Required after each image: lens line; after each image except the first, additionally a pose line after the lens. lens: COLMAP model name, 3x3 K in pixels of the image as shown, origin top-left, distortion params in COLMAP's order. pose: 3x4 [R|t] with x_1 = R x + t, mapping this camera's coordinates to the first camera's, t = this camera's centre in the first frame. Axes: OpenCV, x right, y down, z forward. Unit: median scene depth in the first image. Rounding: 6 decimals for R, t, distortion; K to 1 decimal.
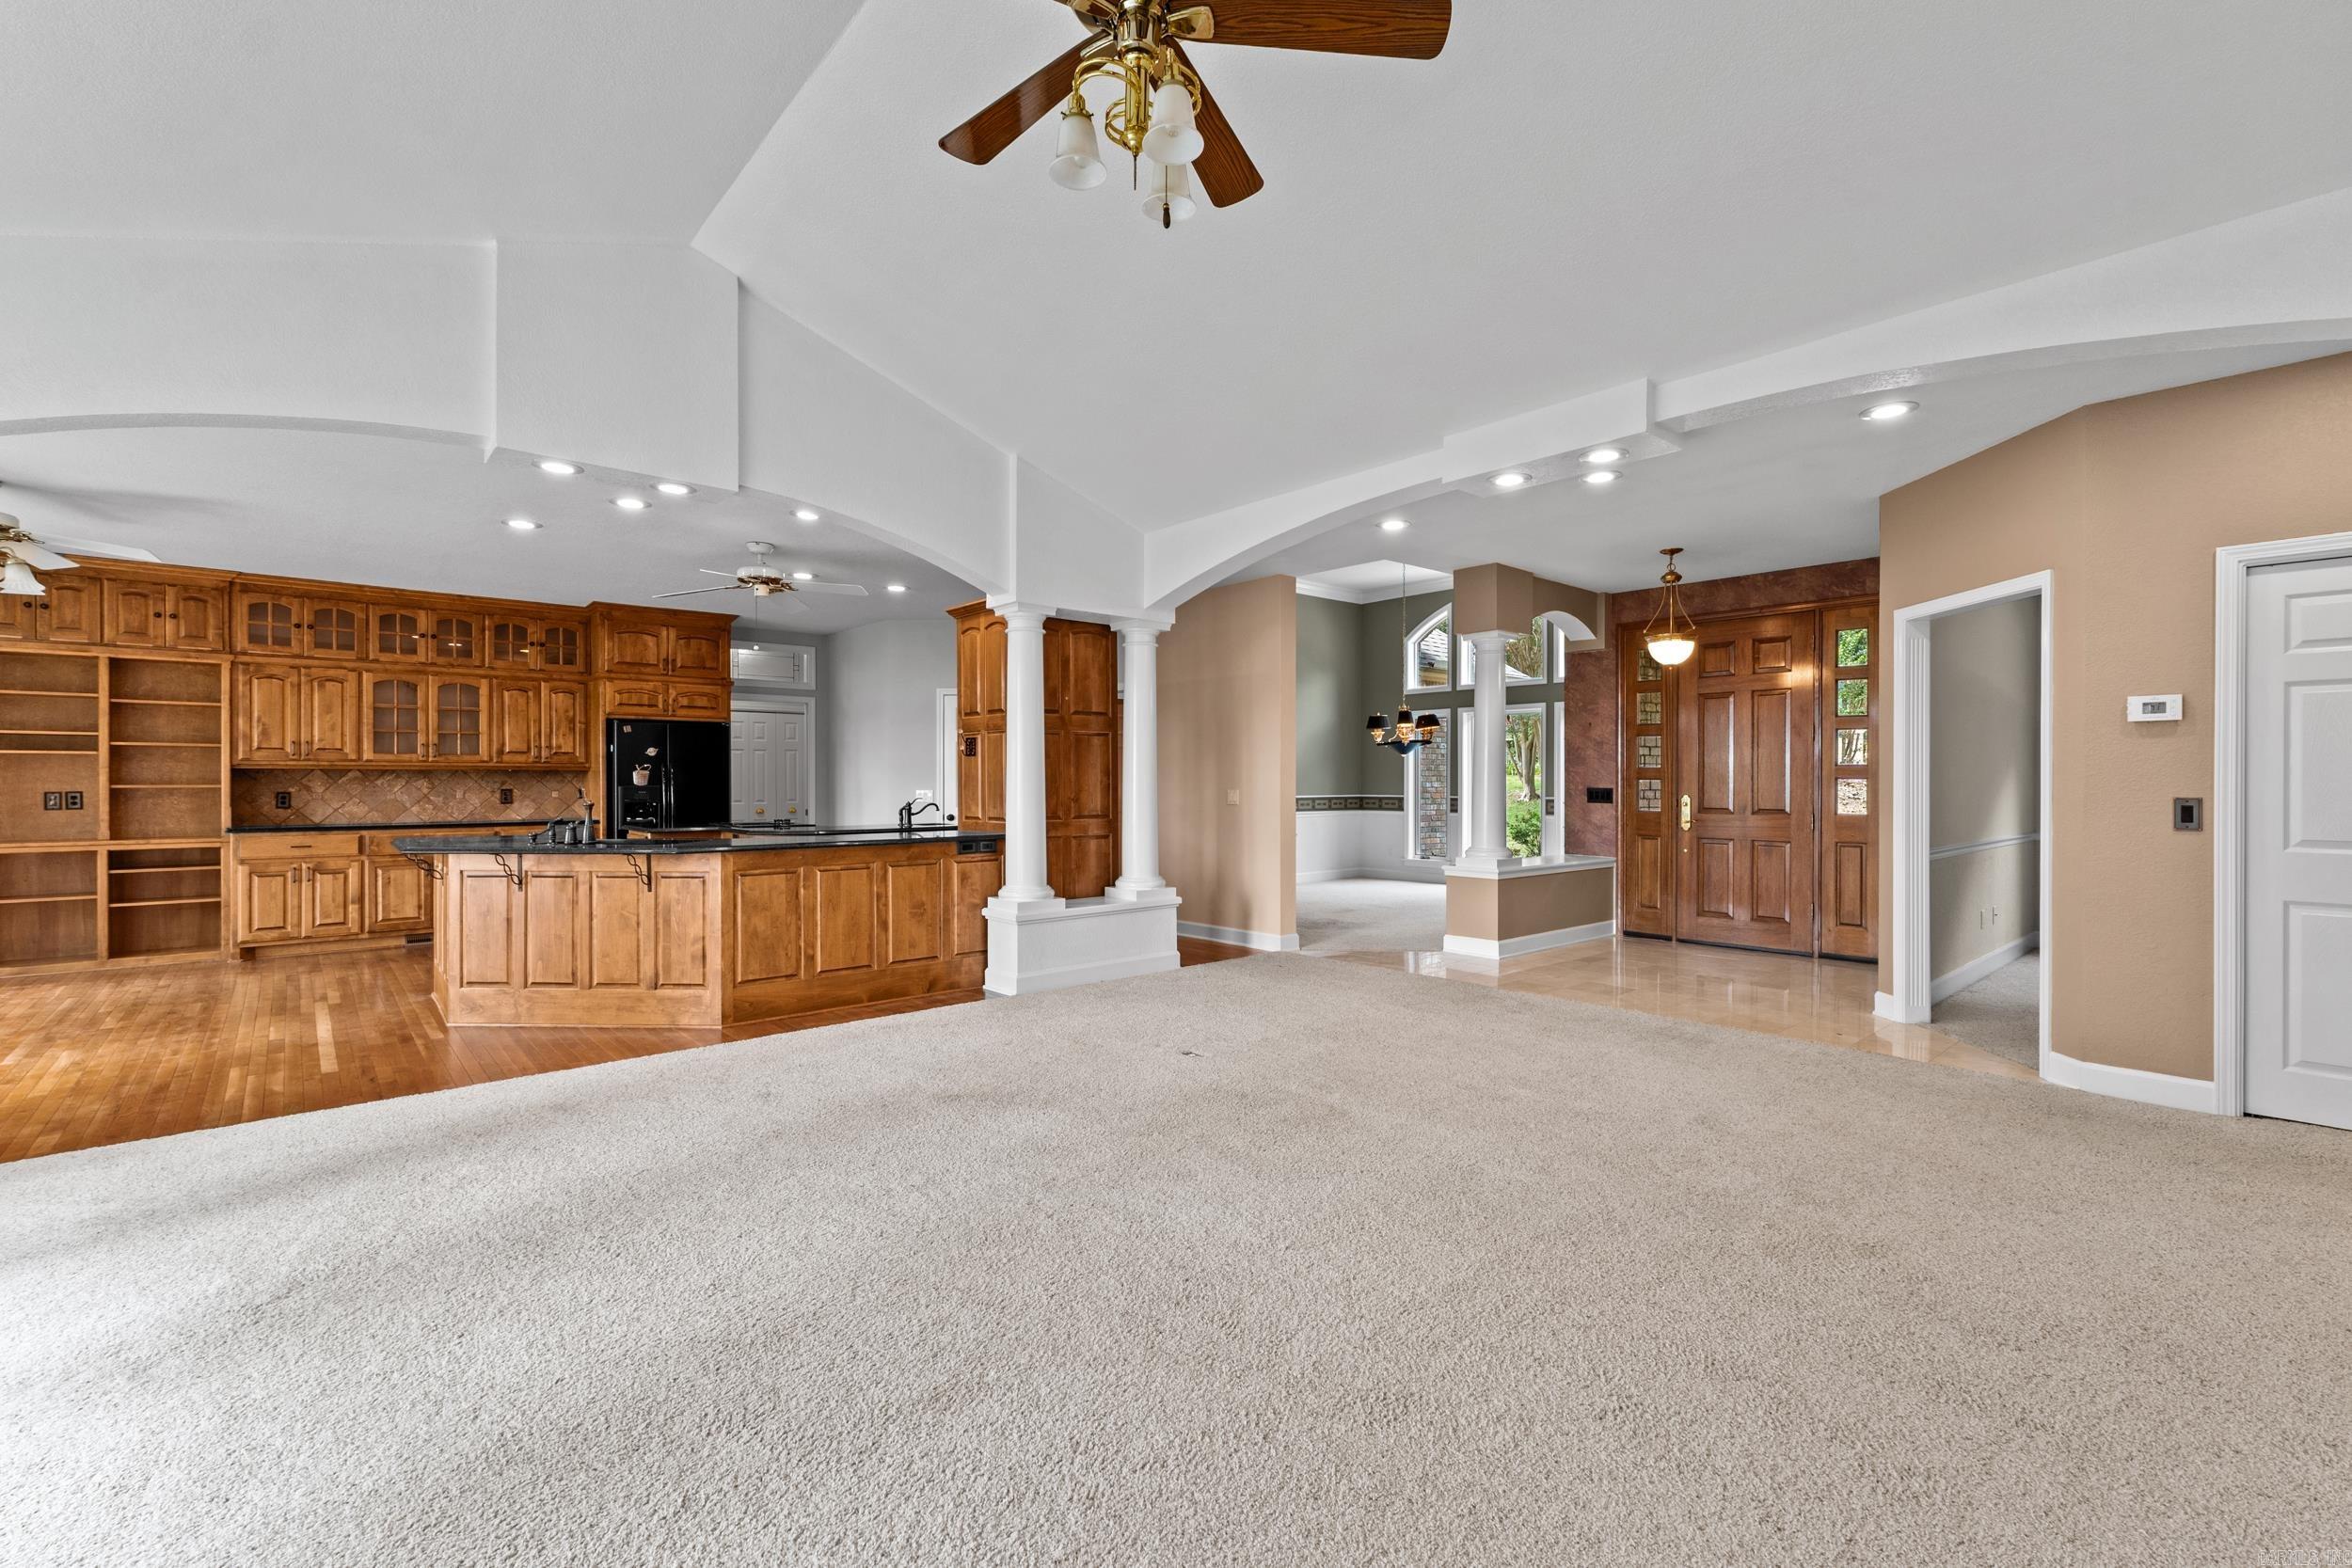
lens RADIAL K [[999.3, 0, 1183.9], [0, 999.3, 783.5], [0, 0, 1]] dist [0.002464, 0.000193]
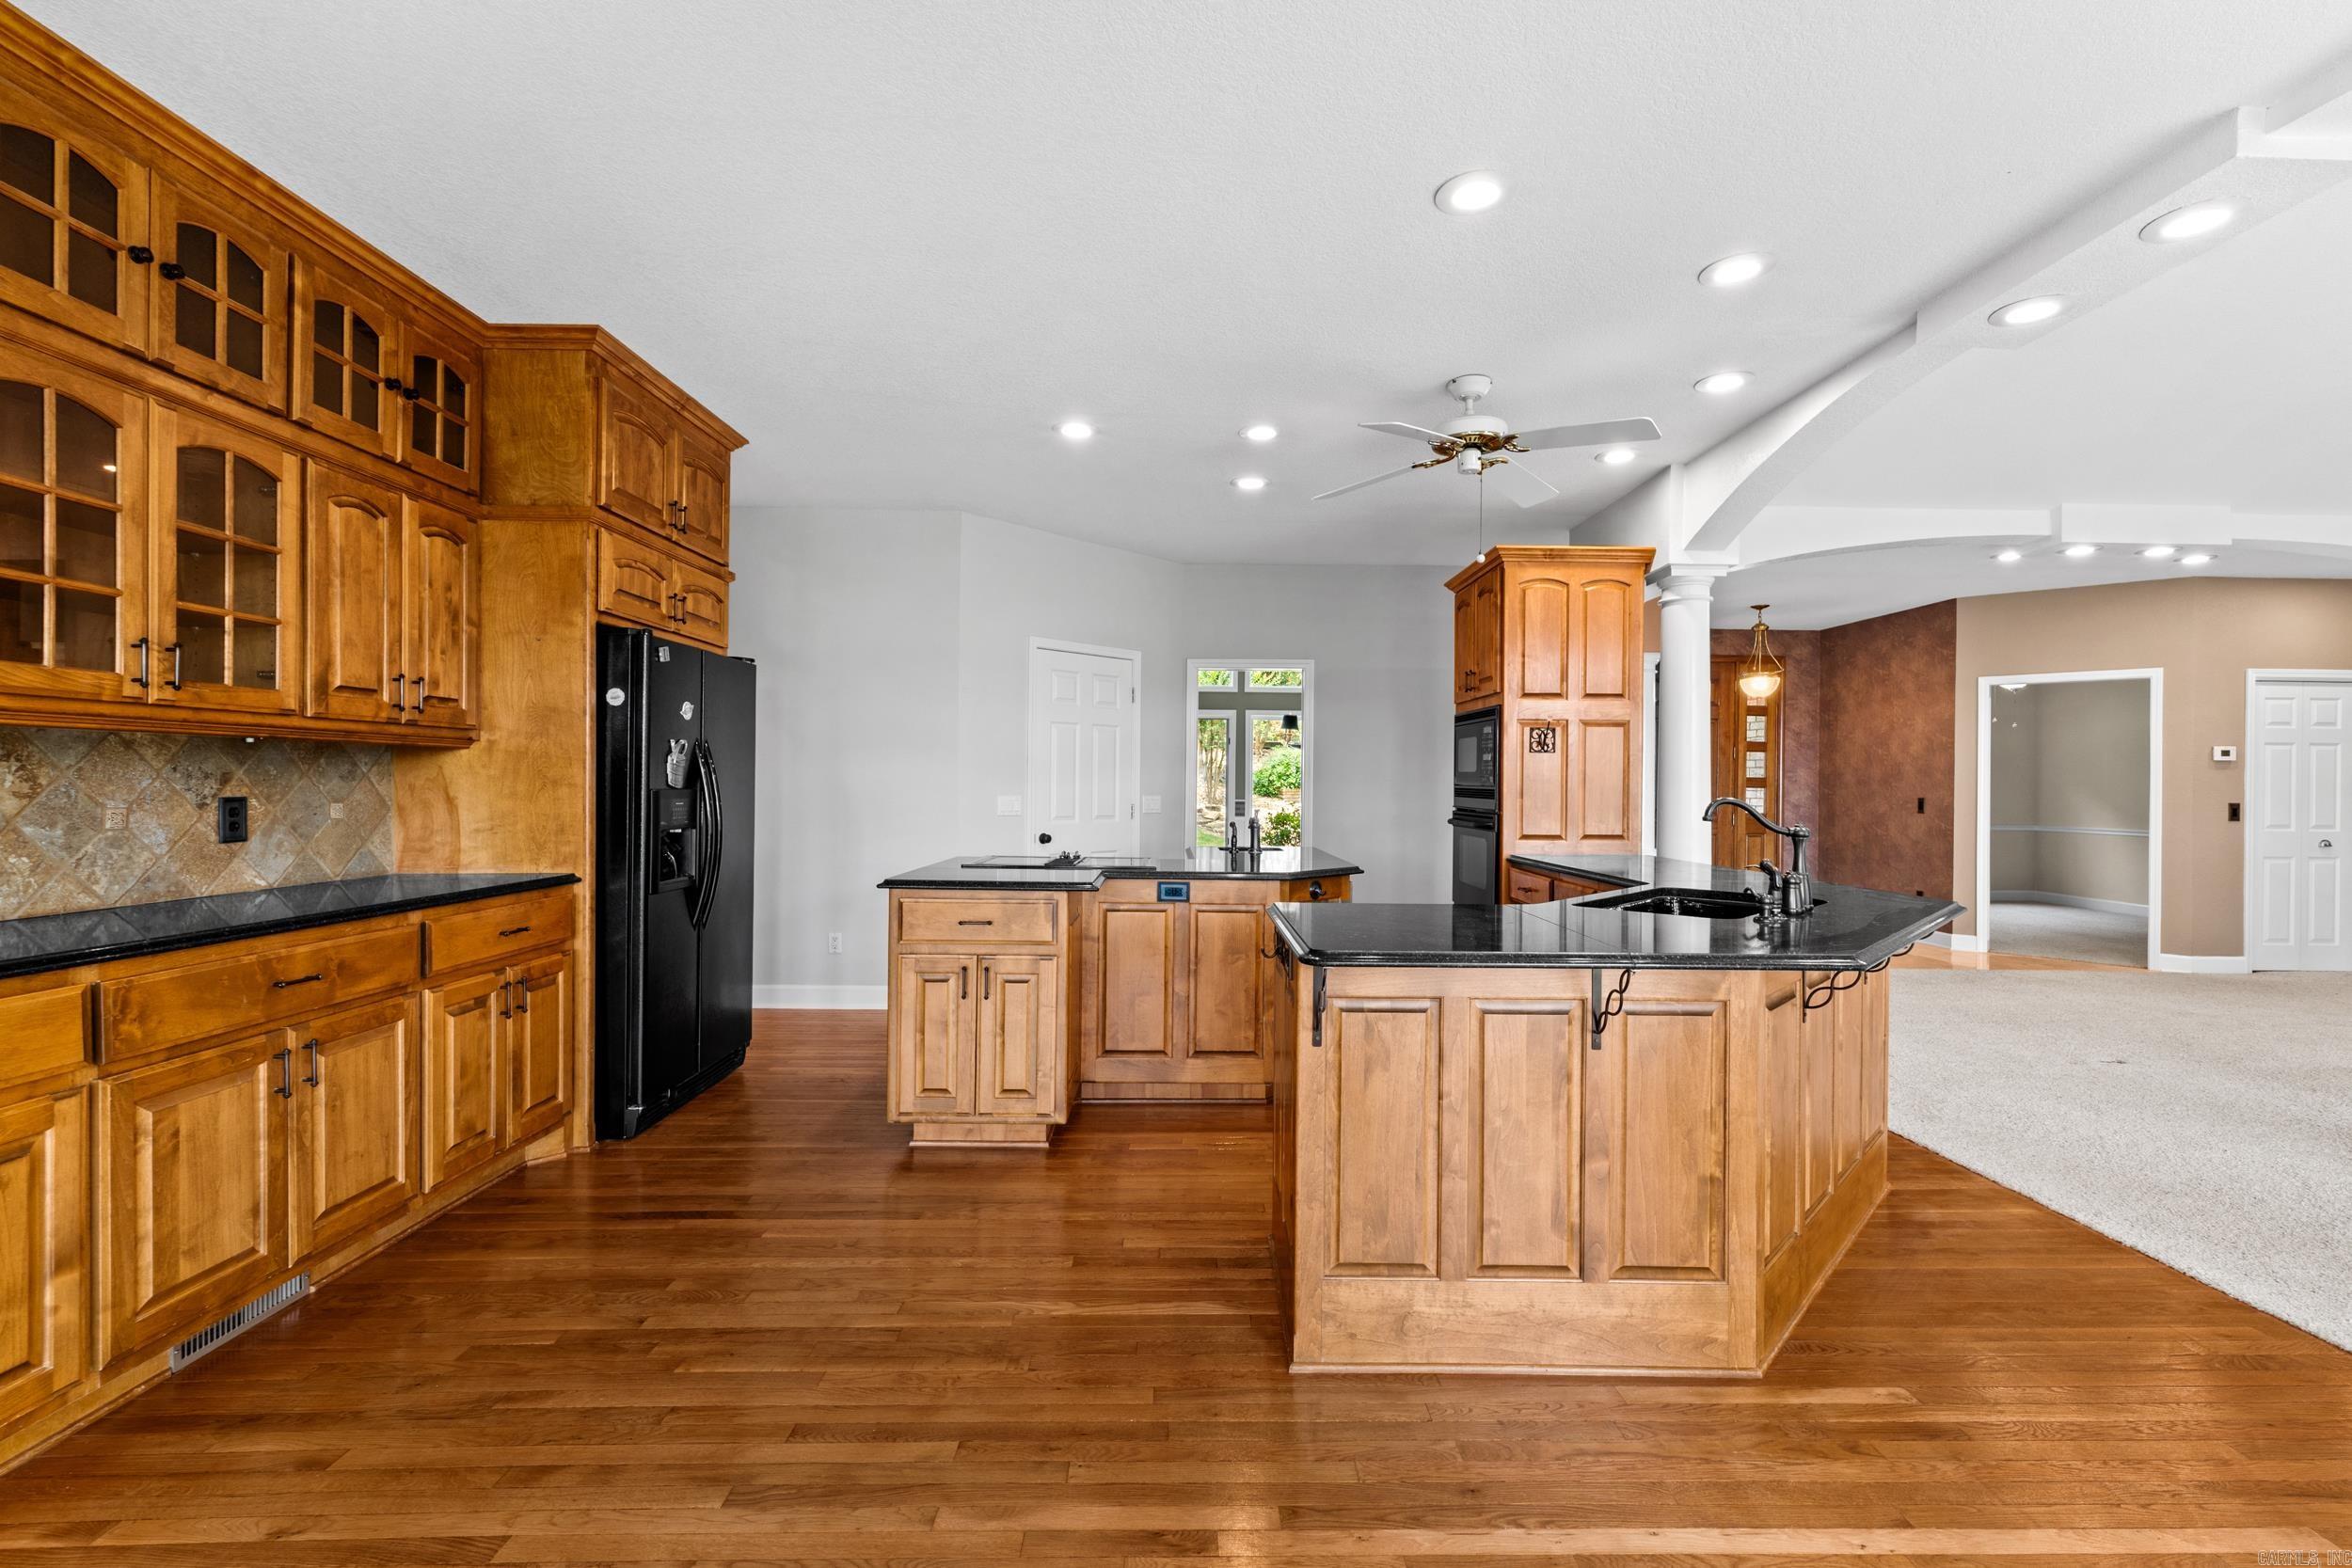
lens RADIAL K [[1022.6, 0, 1196.0], [0, 1022.6, 787.2], [0, 0, 1]] dist [0.004120, 0.000050]
pose [[0.646976, 0.004173, 0.762499, -0.785728], [-0.008261, 0.999965, 0.001537, -0.000915], [-0.762466, -0.007294, 0.646987, 0.583367]]
